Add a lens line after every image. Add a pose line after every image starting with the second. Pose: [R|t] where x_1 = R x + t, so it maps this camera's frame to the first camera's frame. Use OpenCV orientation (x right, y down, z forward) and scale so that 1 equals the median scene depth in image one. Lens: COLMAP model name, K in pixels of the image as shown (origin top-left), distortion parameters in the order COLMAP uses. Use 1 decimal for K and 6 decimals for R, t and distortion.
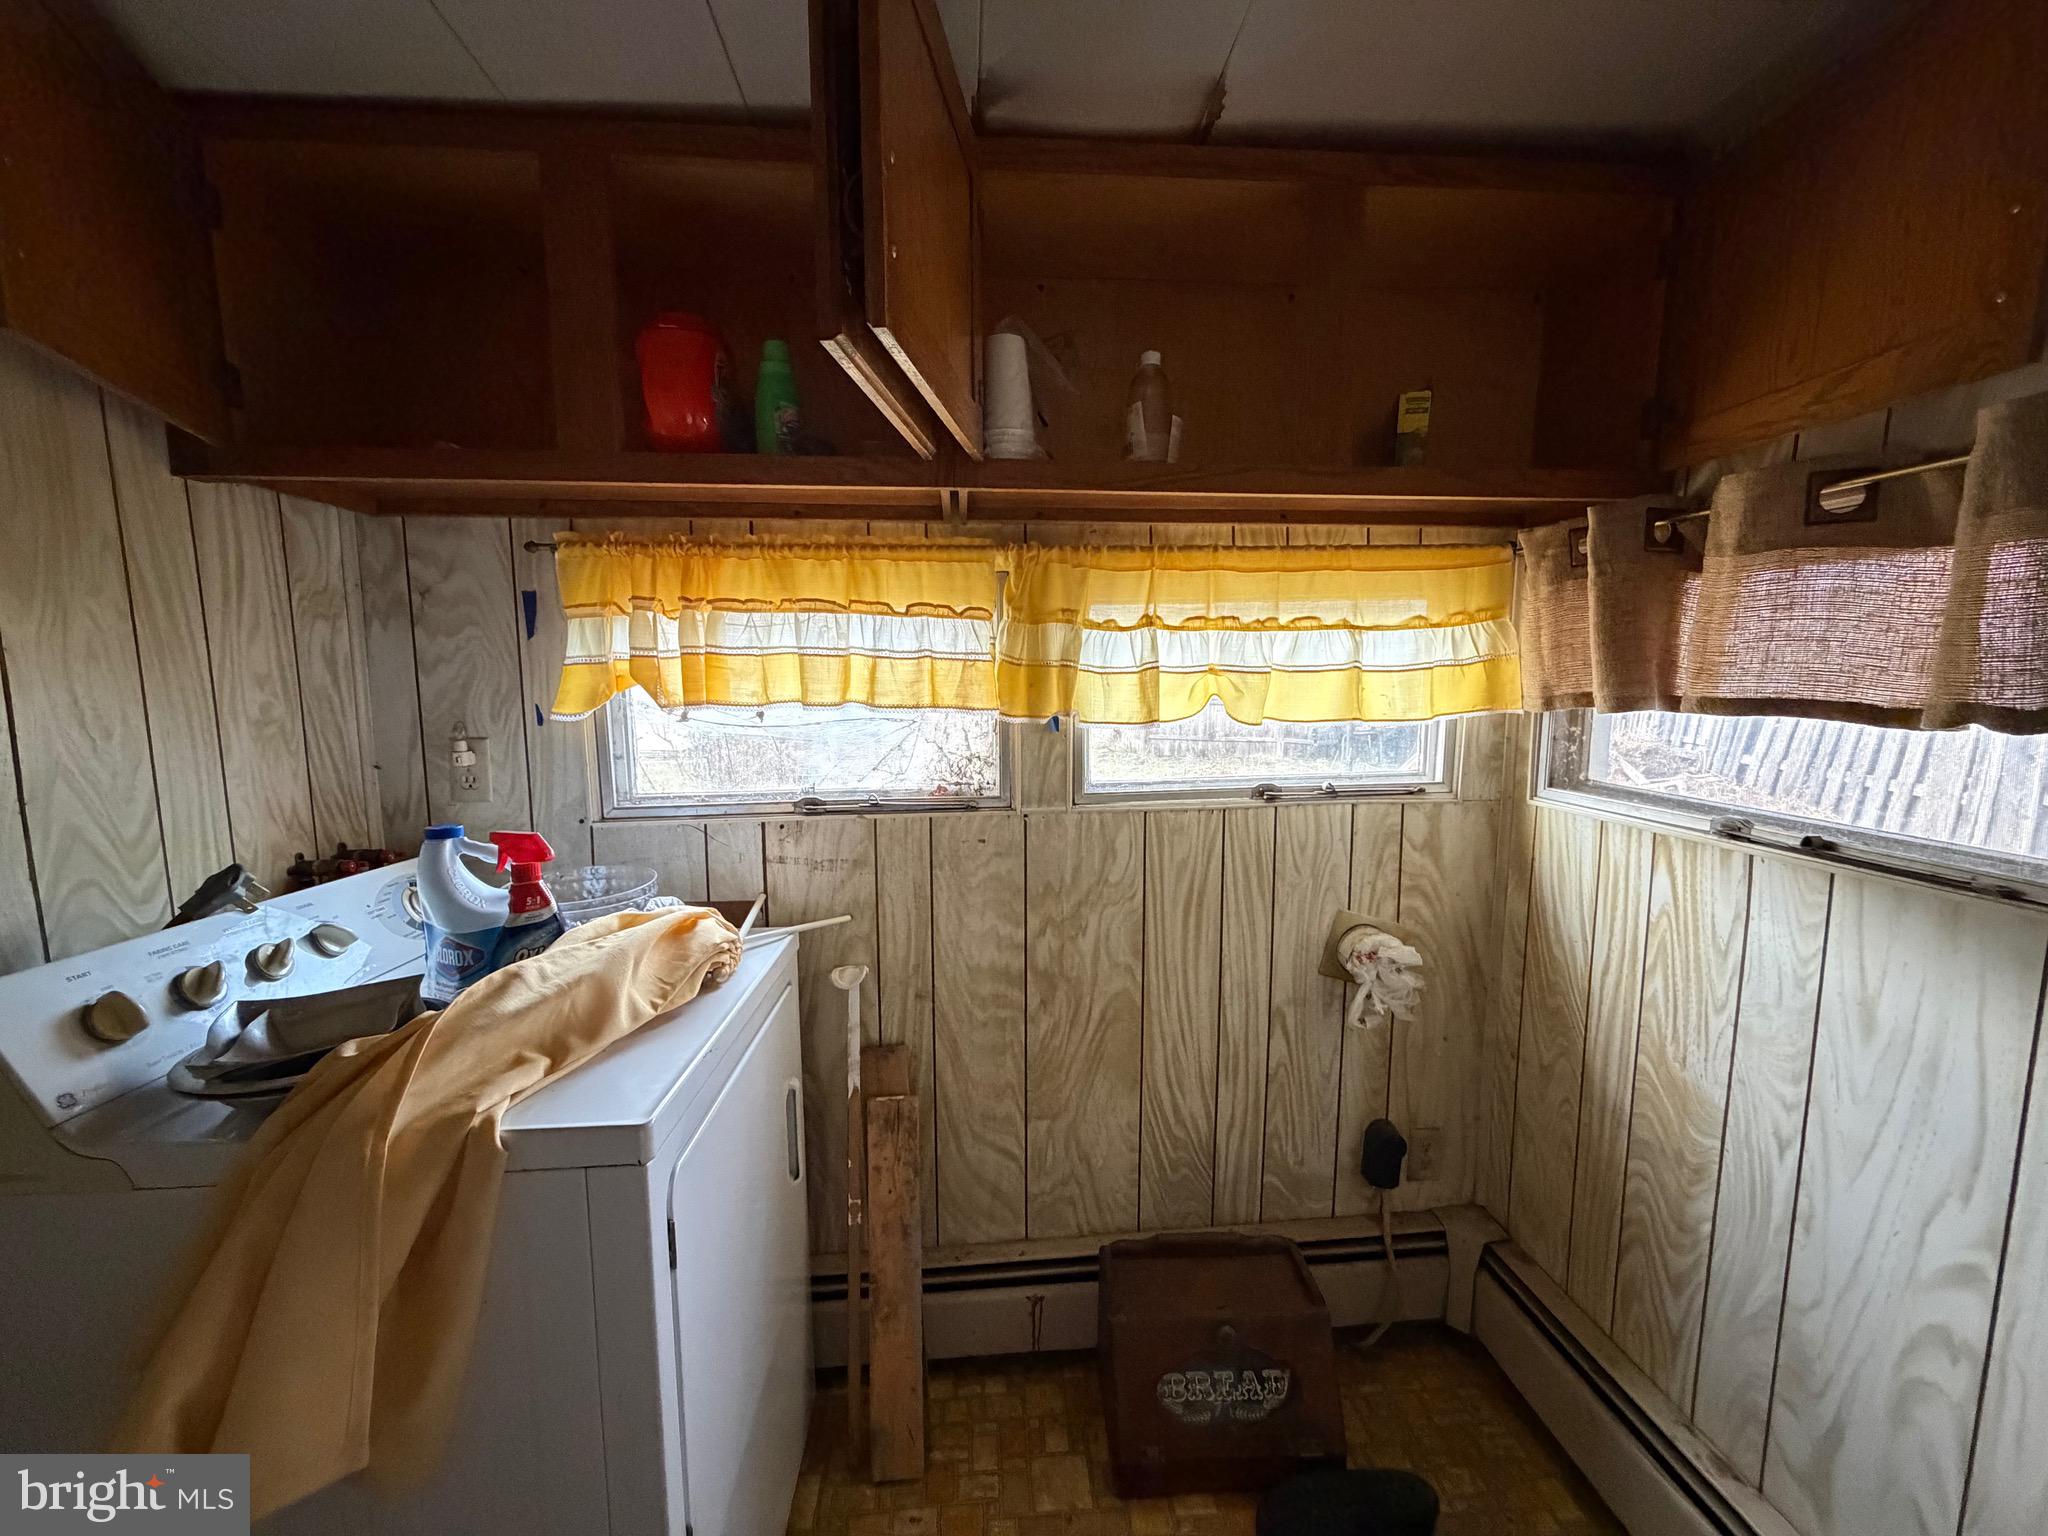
lens RADIAL K [[814.5, 0, 1025.6], [0, 814.5, 772.1], [0, 0, 1]] dist [-0.000680, -0.000424]
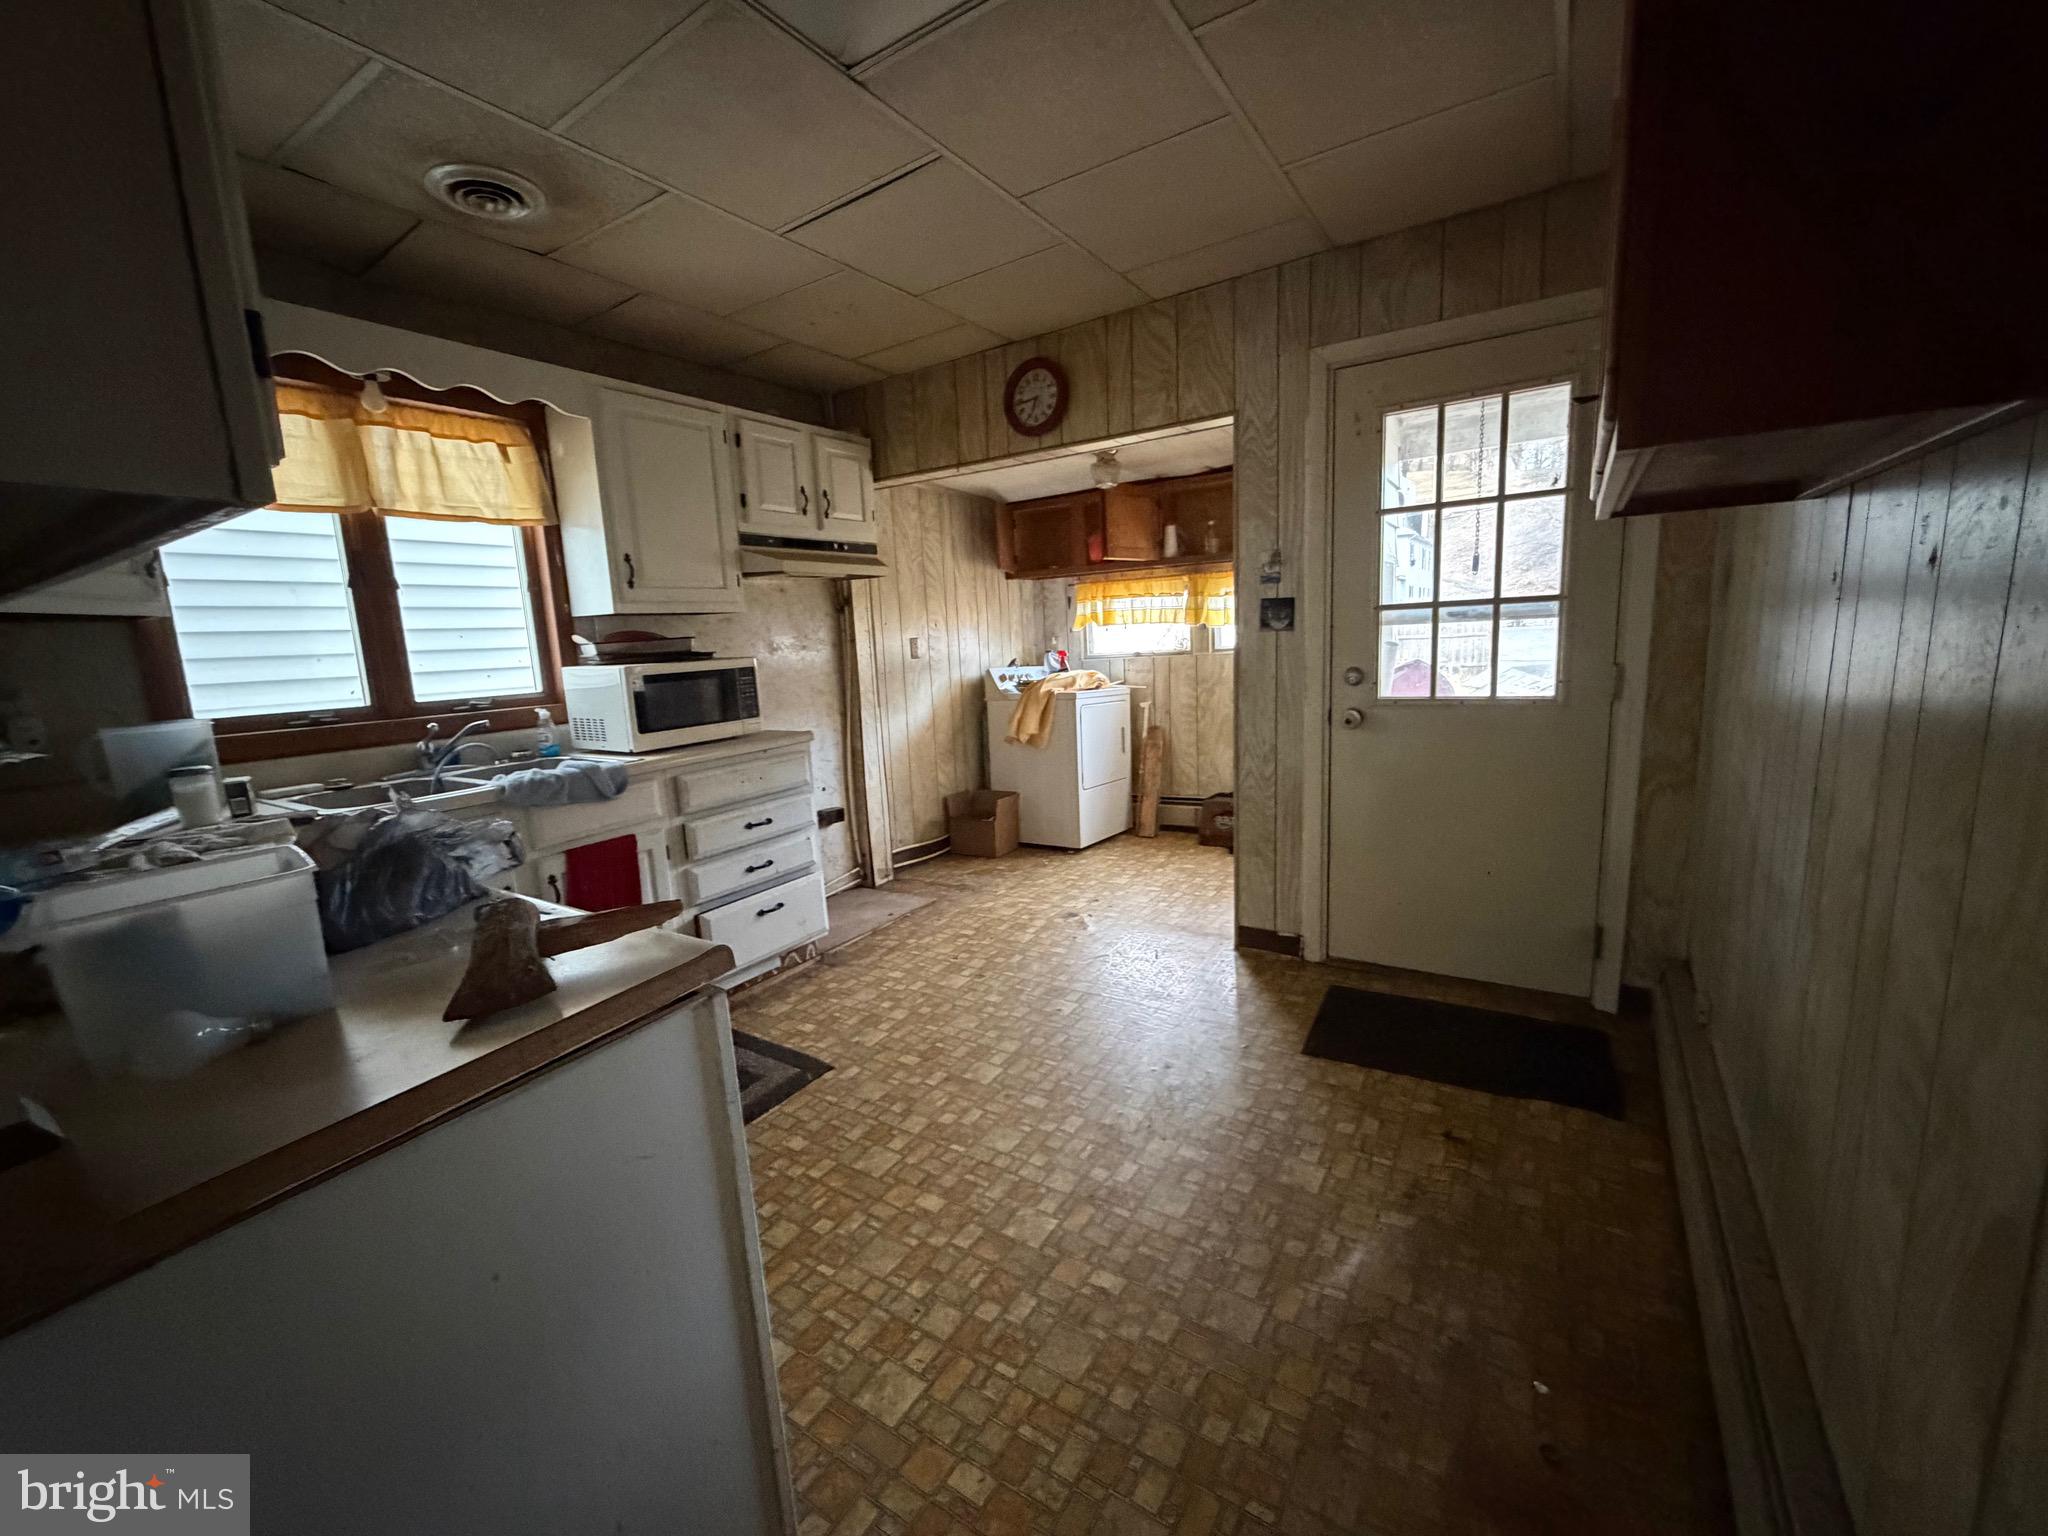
lens RADIAL K [[814.5, 0, 1022.3], [0, 814.5, 771.7], [0, 0, 1]] dist [-0.000680, -0.000424]
pose [[0.794511, 0.063176, -0.603954, 1.527794], [-0.027831, 0.997317, 0.067710, 0.334104], [0.606611, -0.036988, 0.794138, -2.132114]]
